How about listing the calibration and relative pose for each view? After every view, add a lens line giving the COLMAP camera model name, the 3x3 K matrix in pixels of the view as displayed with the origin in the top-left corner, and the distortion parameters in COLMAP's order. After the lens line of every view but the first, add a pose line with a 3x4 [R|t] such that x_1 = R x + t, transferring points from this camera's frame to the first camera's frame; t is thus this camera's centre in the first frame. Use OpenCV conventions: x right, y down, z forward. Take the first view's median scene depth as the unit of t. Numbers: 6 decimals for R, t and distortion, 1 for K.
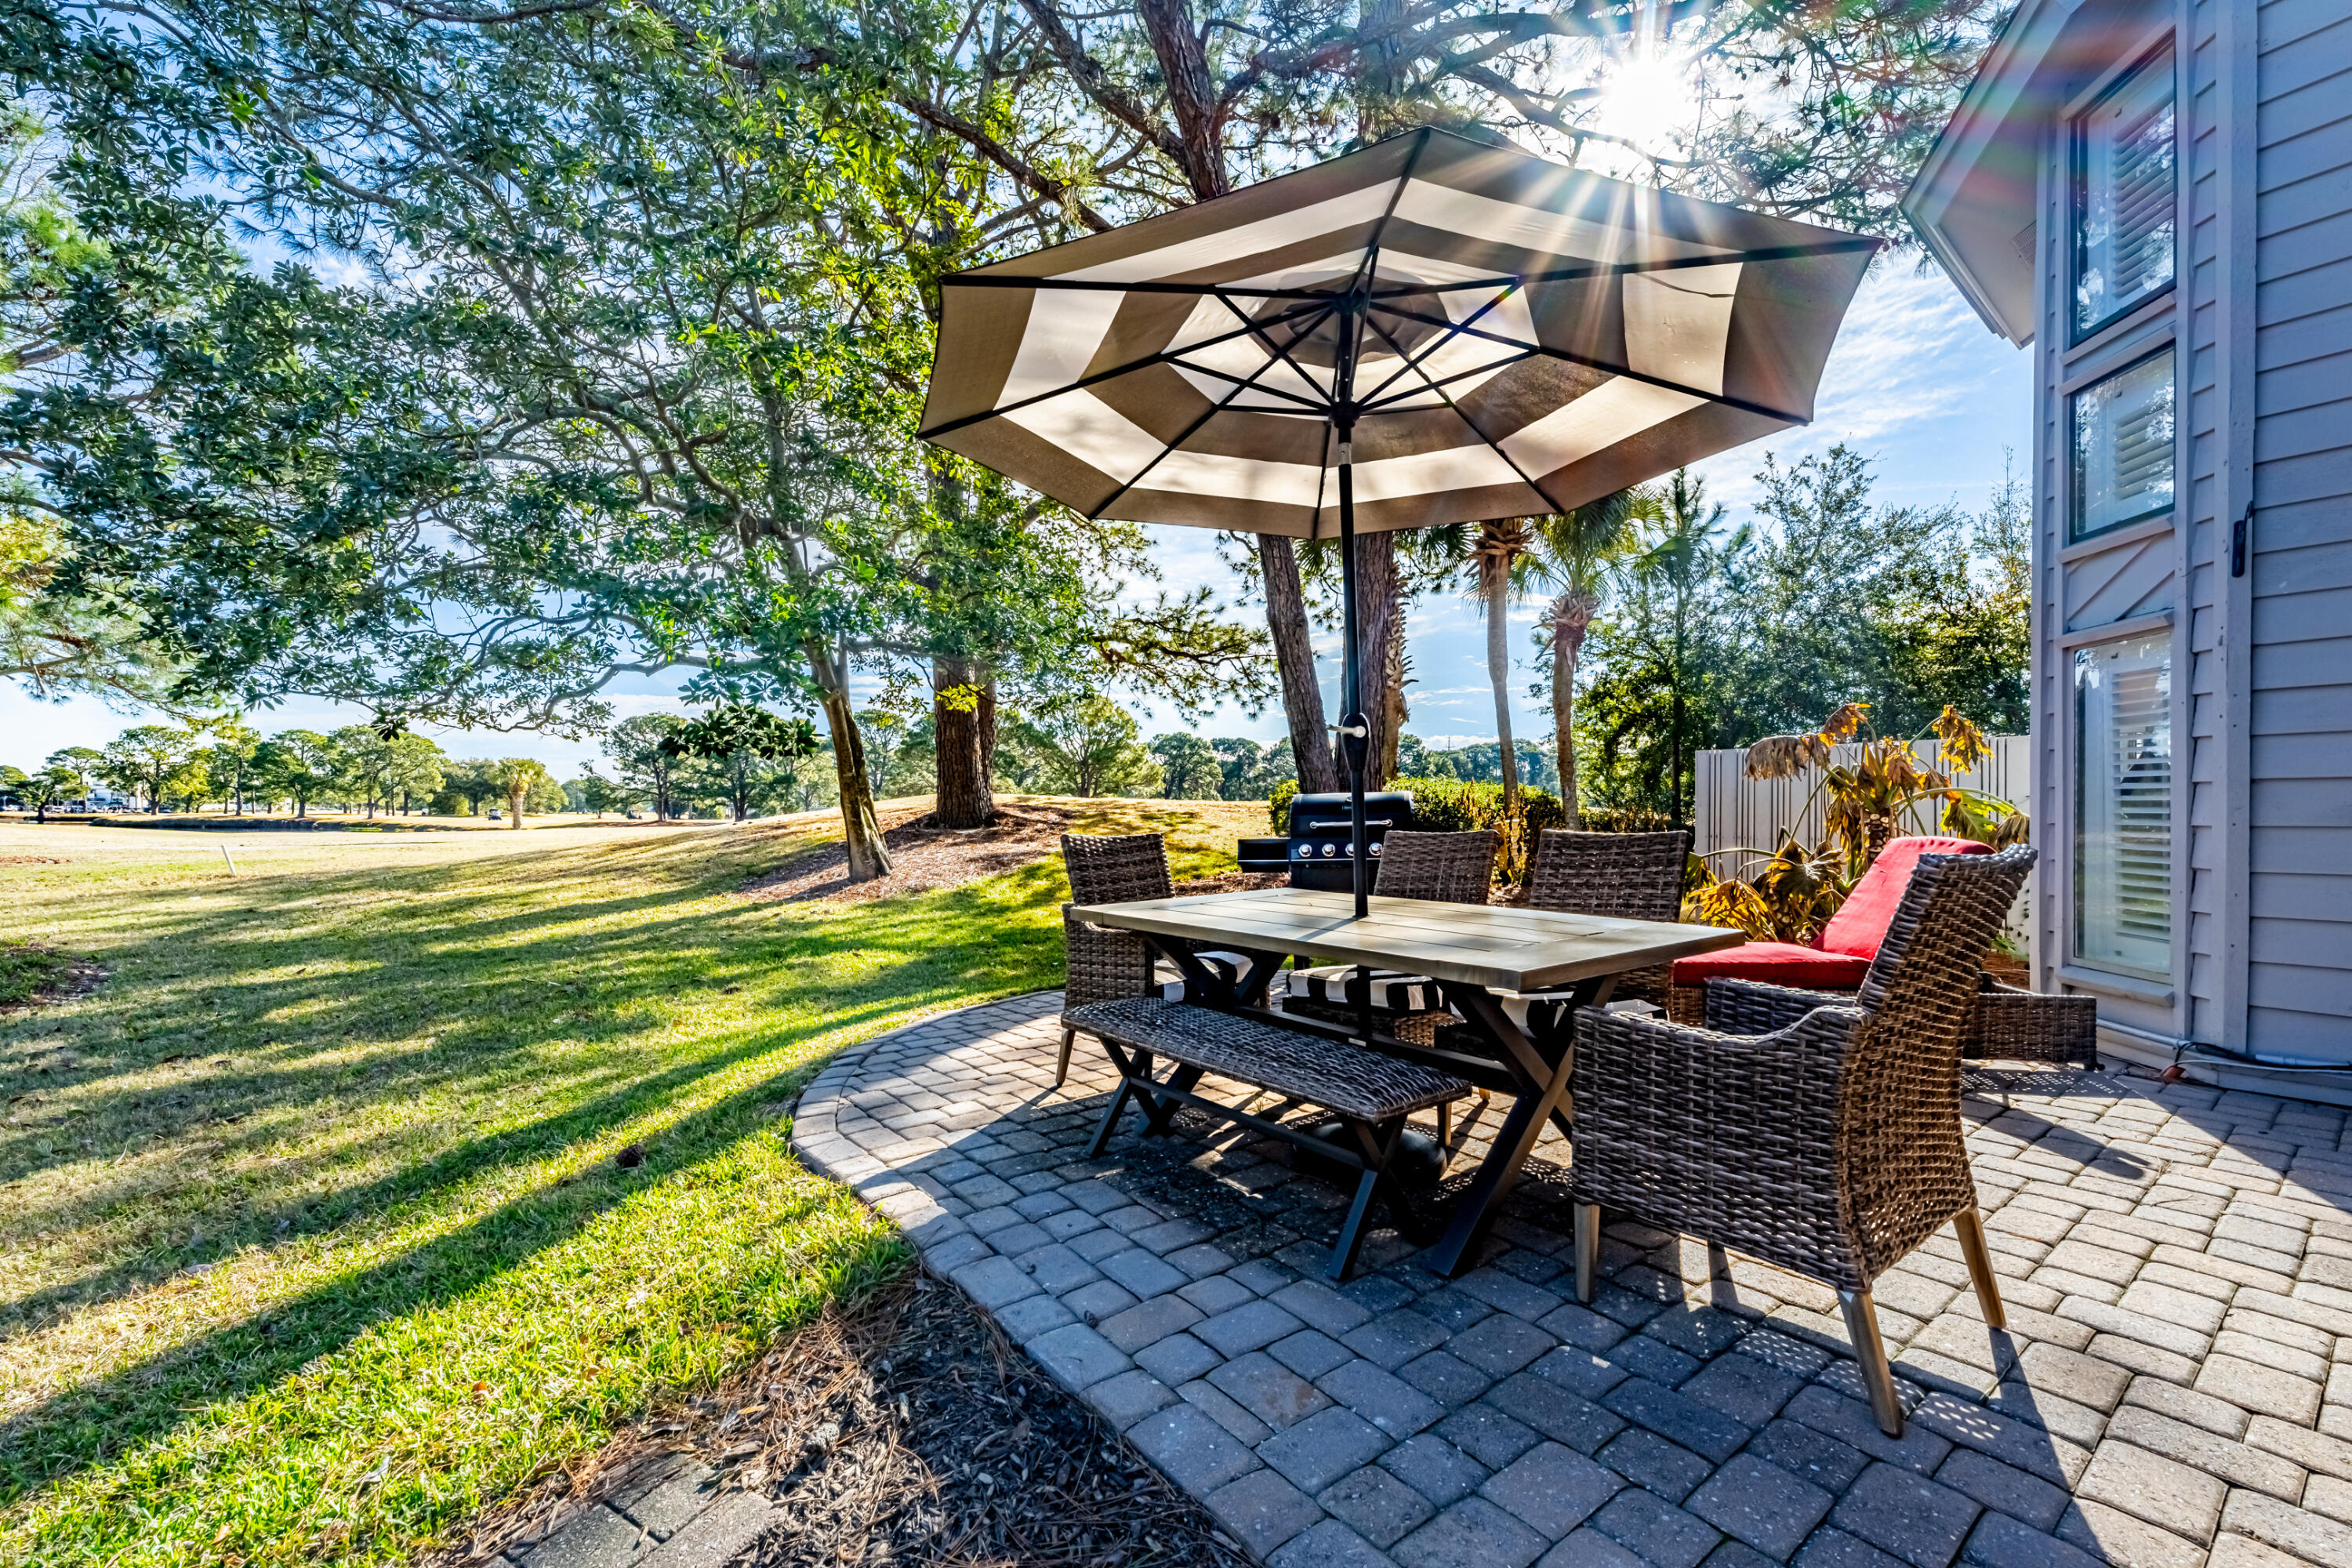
lens RADIAL K [[949.5, 0, 1180.7], [0, 949.5, 809.2], [0, 0, 1]] dist [0.004310, 0.000200]
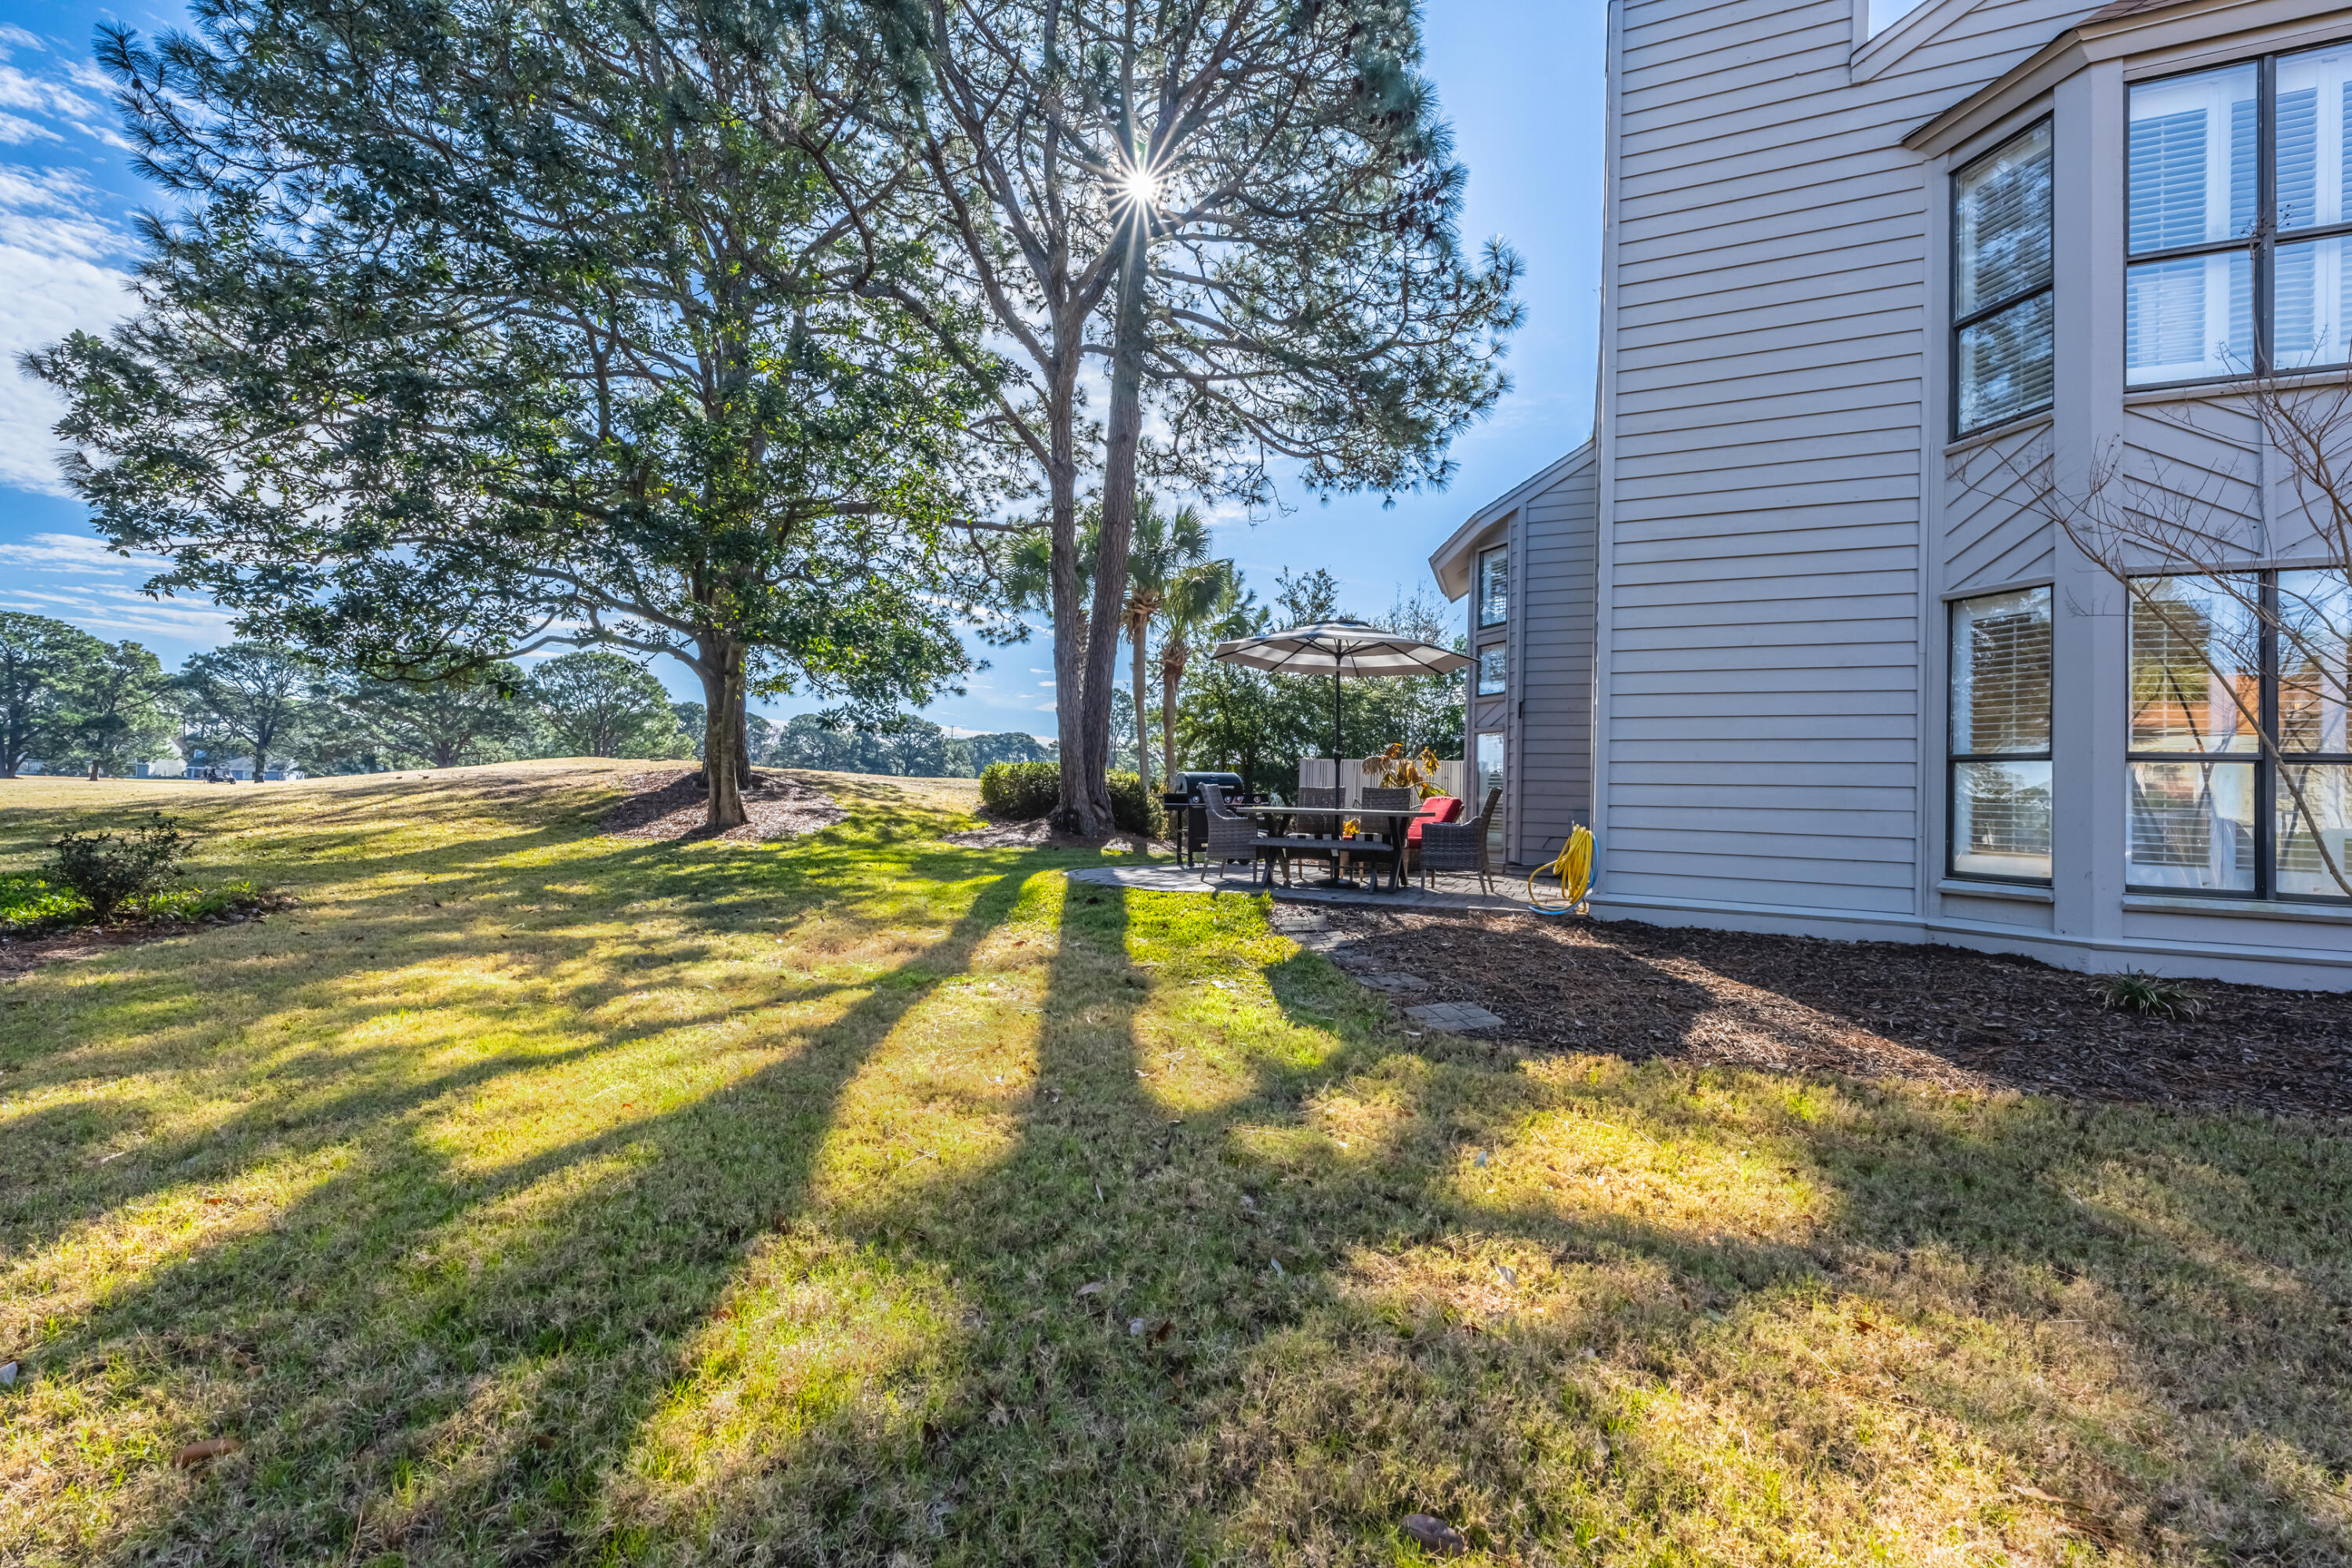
lens RADIAL K [[949.5, 0, 1176.6], [0, 949.5, 780.2], [0, 0, 1]] dist [0.004310, 0.000200]
pose [[0.865554, 0.041871, 0.499062, -0.284845], [-0.033834, 0.999111, -0.025143, 0.017401], [-0.499672, 0.004877, 0.866201, -0.242358]]
